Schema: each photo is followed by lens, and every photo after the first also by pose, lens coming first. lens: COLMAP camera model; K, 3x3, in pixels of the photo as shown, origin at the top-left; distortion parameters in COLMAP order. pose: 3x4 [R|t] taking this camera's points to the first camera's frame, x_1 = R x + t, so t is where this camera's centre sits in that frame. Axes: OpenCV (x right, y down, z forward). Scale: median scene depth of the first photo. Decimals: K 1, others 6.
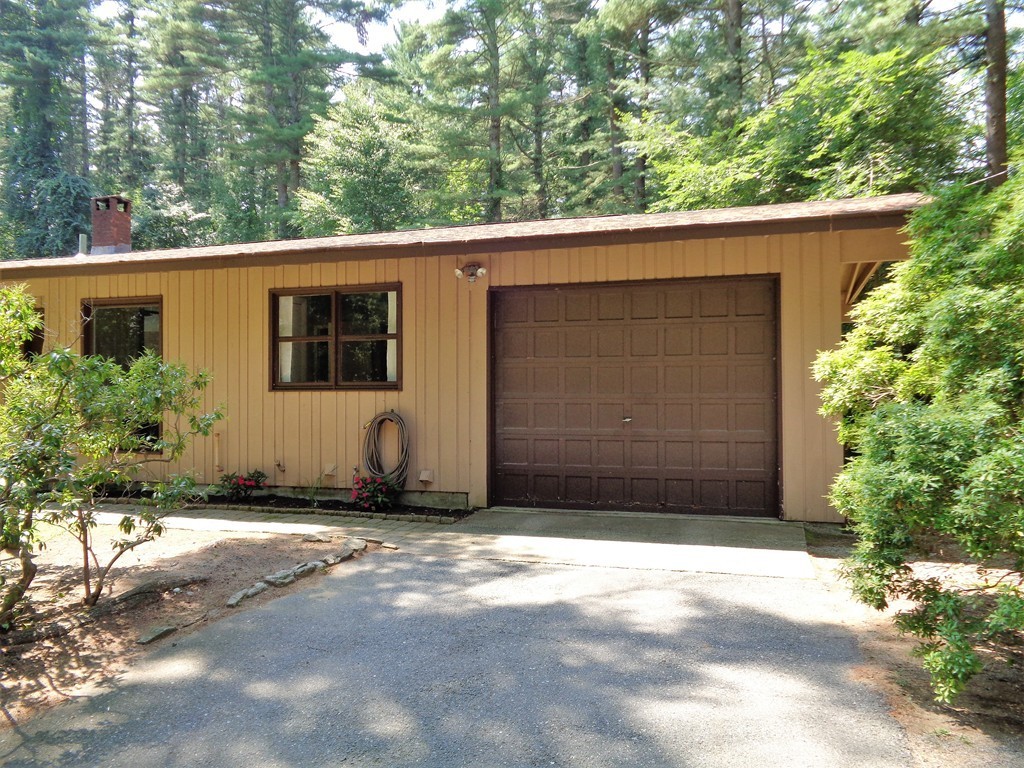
lens RADIAL K [[770.0, 0, 514.5], [0, 770.0, 383.1], [0, 0, 1]] dist [0.008328, 0.004998]
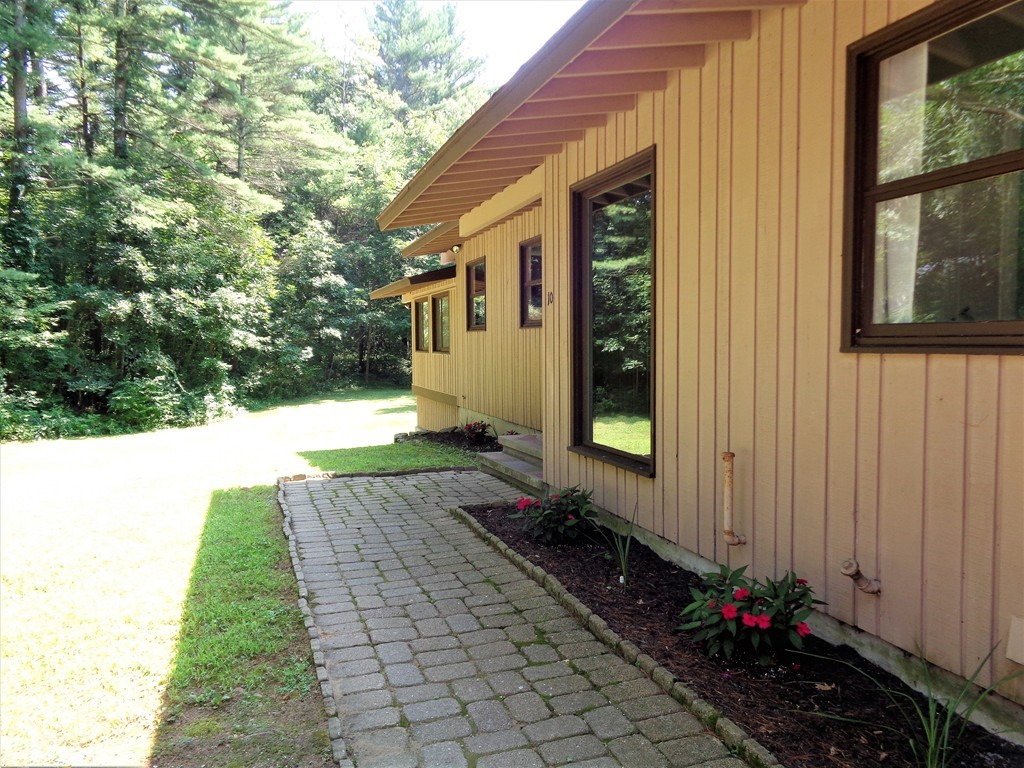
lens RADIAL K [[770.0, 0, 512.3], [0, 770.0, 383.0], [0, 0, 1]] dist [0.008328, 0.004998]
pose [[0.600498, 0.044100, -0.798409, -0.130190], [0.010832, 0.997938, 0.063268, 0.001154], [0.799553, -0.046641, 0.598782, 0.669351]]
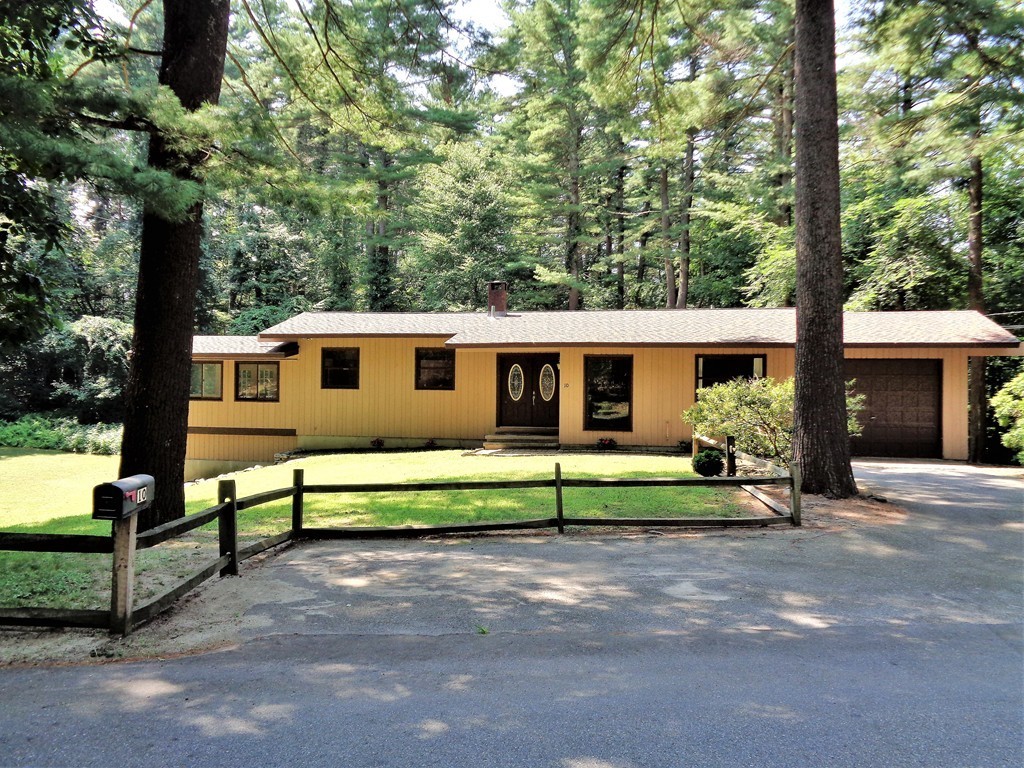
lens RADIAL K [[770.0, 0, 510.2], [0, 770.0, 384.1], [0, 0, 1]] dist [0.008328, 0.004998]
pose [[0.995944, 0.016689, 0.088418, -1.004878], [-0.017306, 0.999831, 0.006212, -0.044403], [-0.088300, -0.007717, 0.996064, -1.068466]]
